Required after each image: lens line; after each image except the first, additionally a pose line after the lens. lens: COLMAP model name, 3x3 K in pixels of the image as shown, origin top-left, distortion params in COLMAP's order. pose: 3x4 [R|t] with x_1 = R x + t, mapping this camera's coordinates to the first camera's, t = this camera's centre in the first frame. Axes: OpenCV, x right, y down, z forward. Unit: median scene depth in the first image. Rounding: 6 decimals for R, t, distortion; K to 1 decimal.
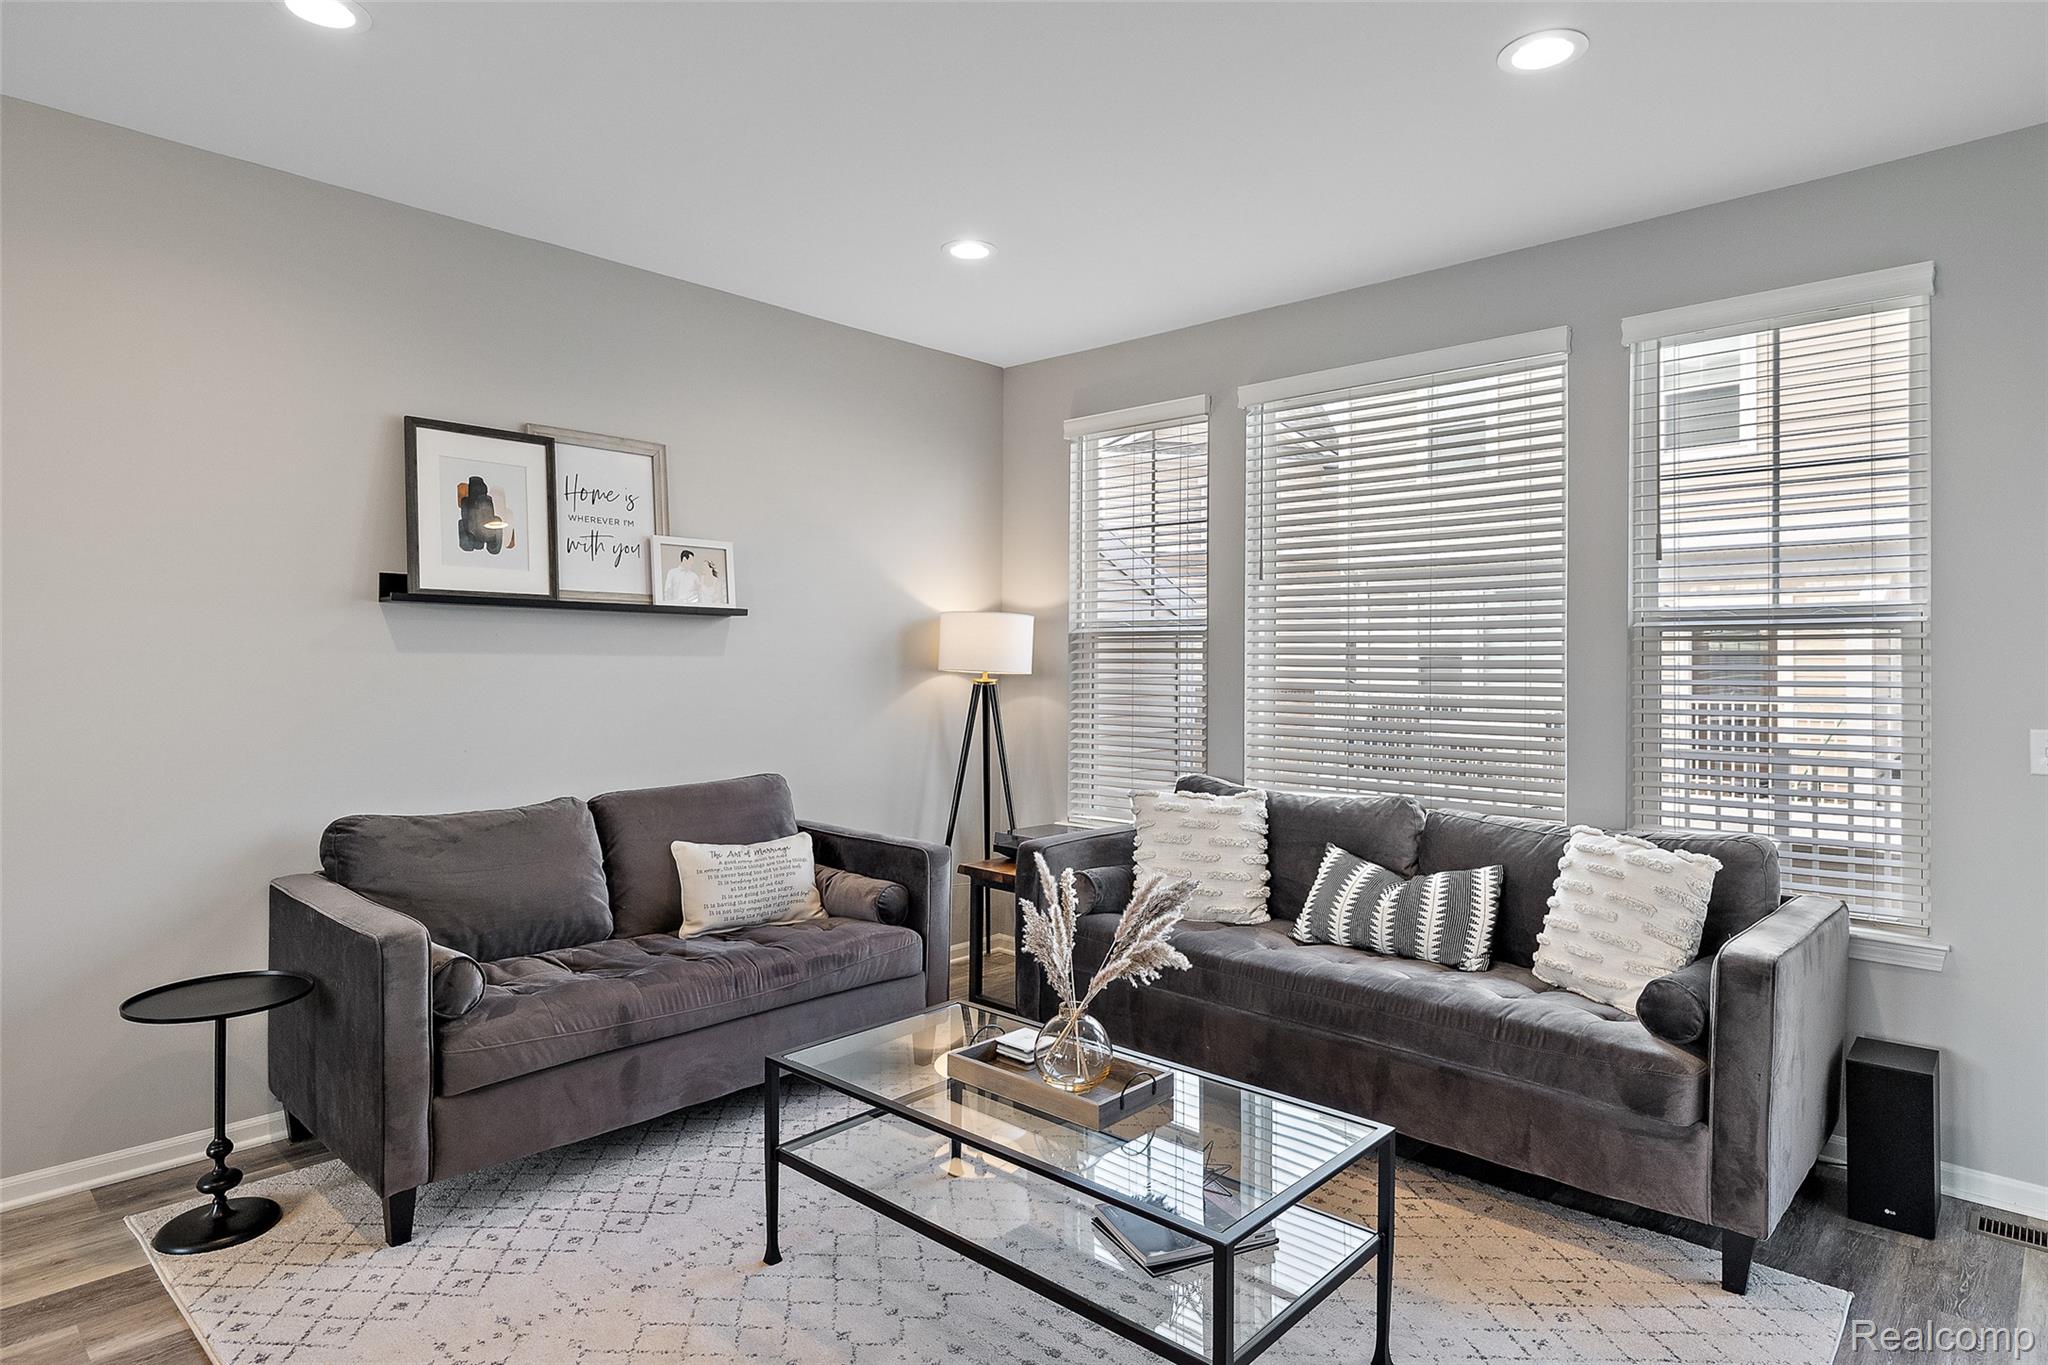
lens RADIAL K [[1124.3, 0, 1019.6], [0, 1124.3, 658.4], [0, 0, 1]] dist [0.004539, -0.000632]
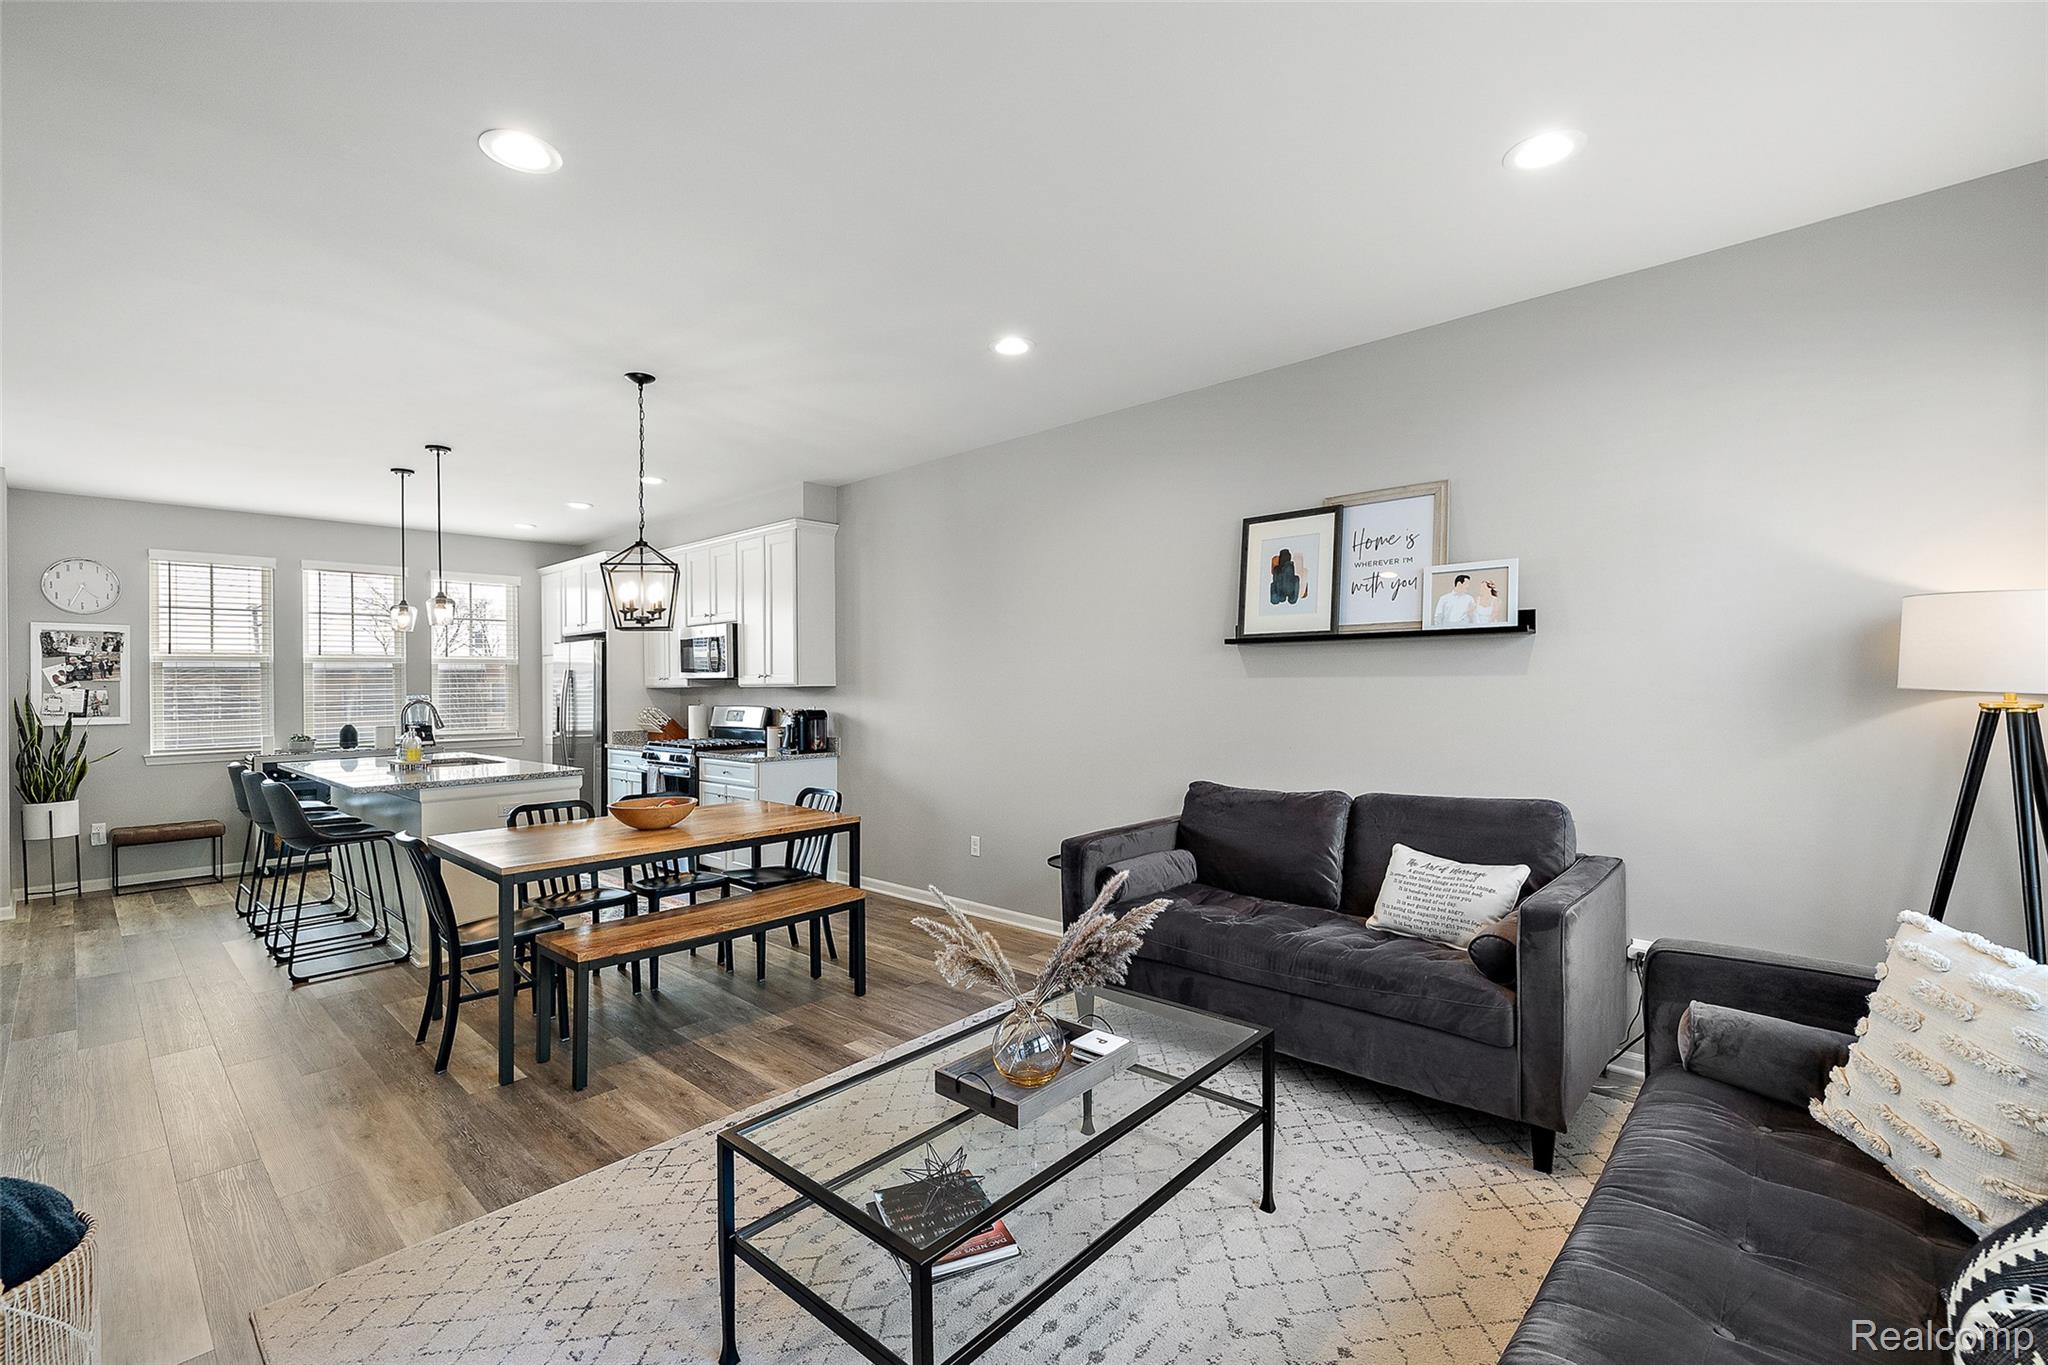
lens RADIAL K [[882.8, 0, 1015.5], [0, 882.8, 685.0], [0, 0, 1]] dist [-0.004092, 0.001975]
pose [[0.008625, -0.006126, -0.999944, 0.601797], [0.016445, 0.999847, -0.005983, 0.005734], [0.999828, -0.016393, 0.008724, 0.664188]]
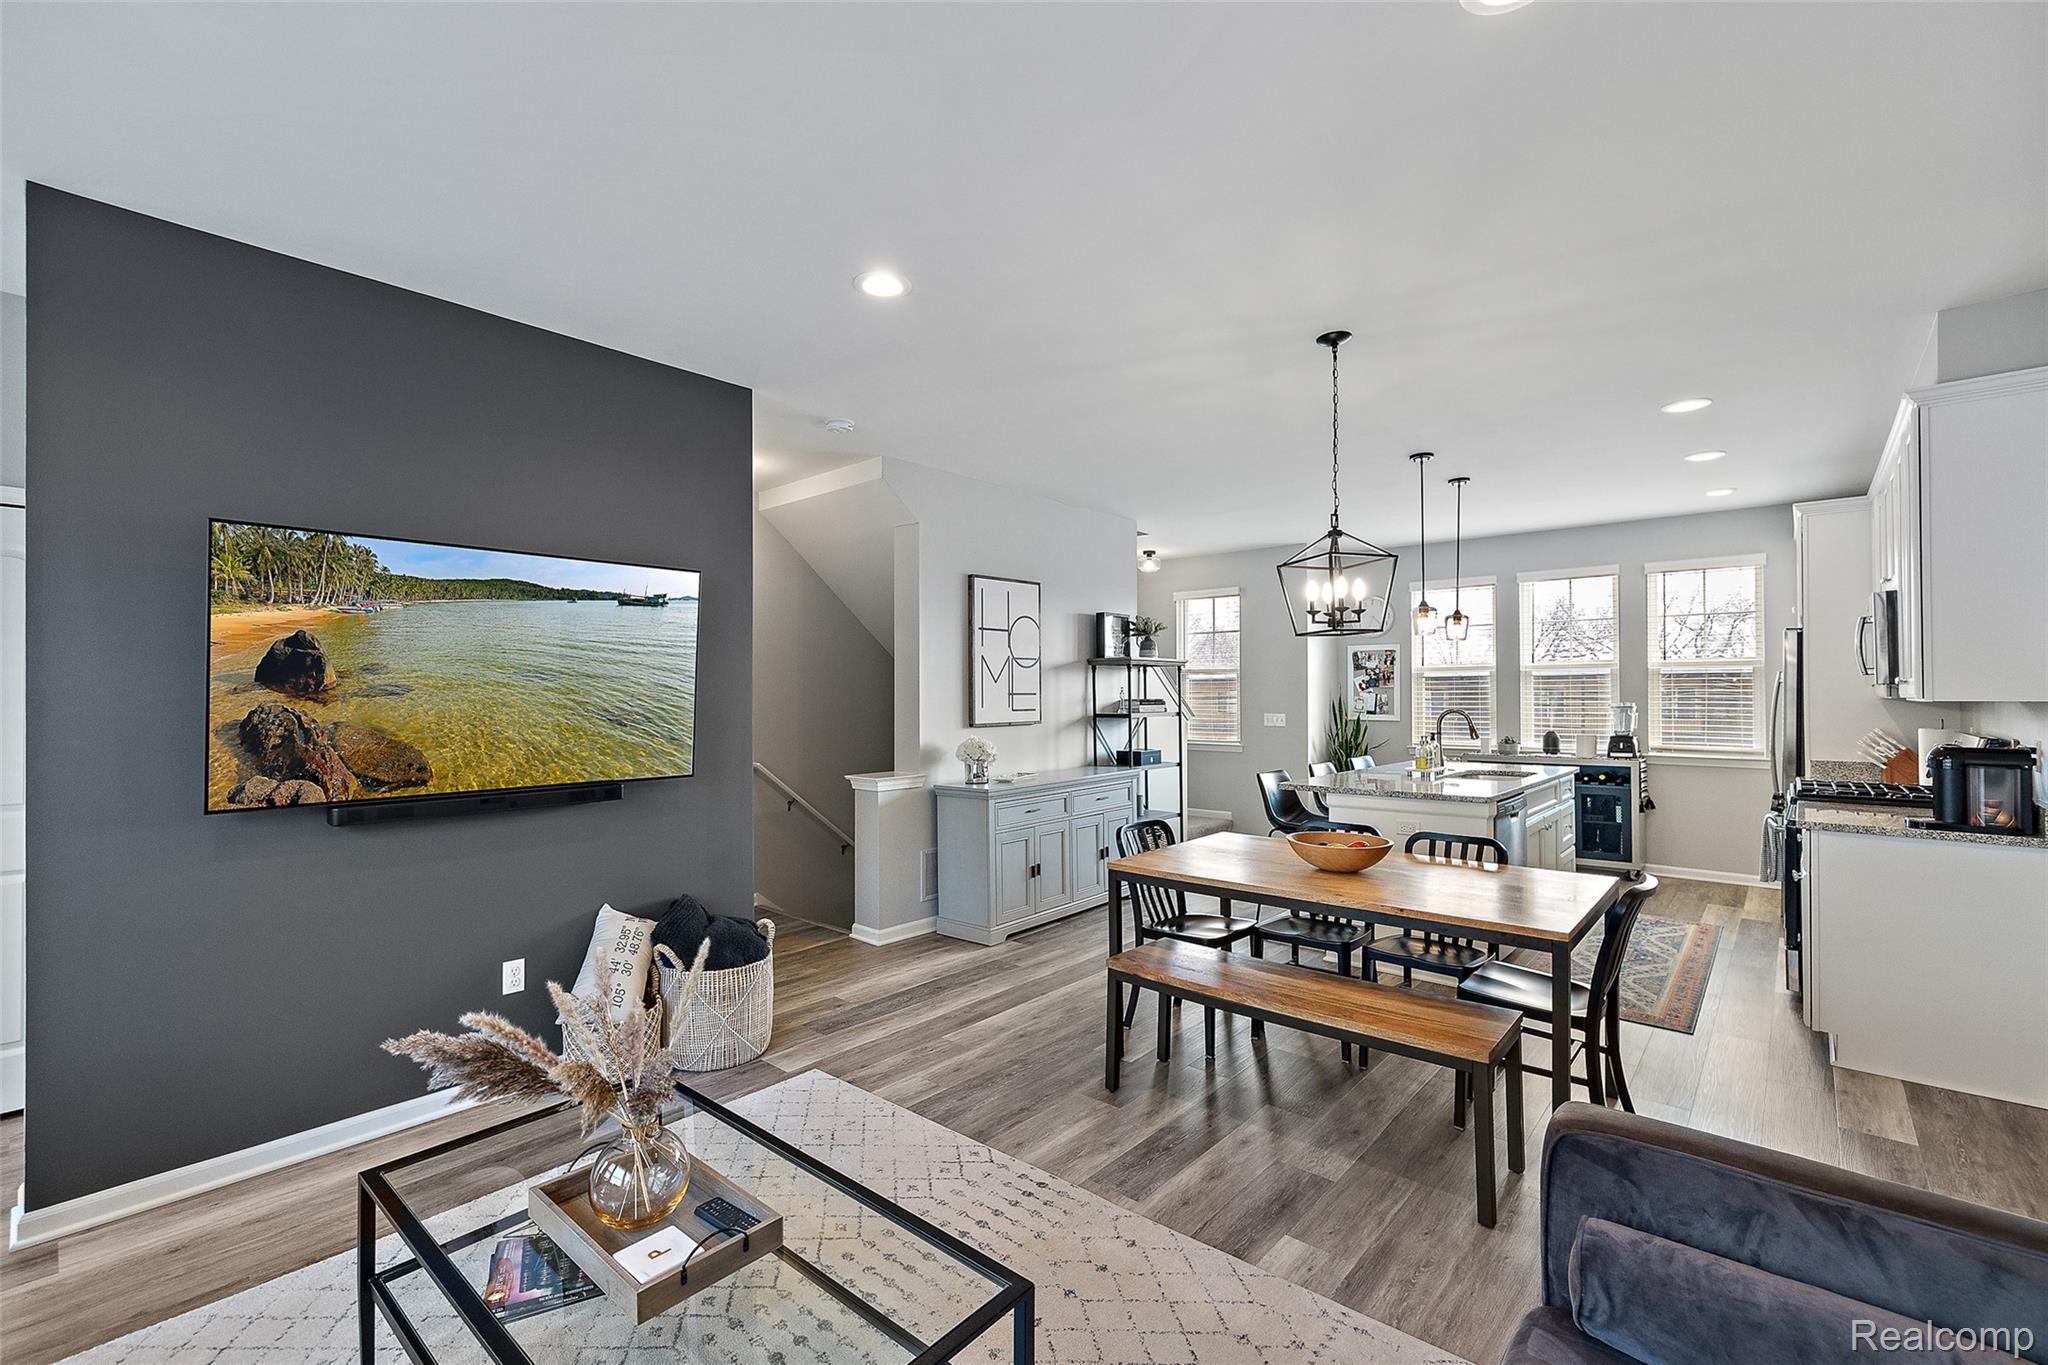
lens RADIAL K [[882.8, 0, 1017.8], [0, 882.8, 673.4], [0, 0, 1]] dist [-0.004092, 0.001975]
pose [[-0.999427, -0.008402, -0.032791, -0.142162], [-0.007416, 0.999520, -0.030088, -0.003249], [0.033028, -0.029827, -0.999009, 1.135421]]
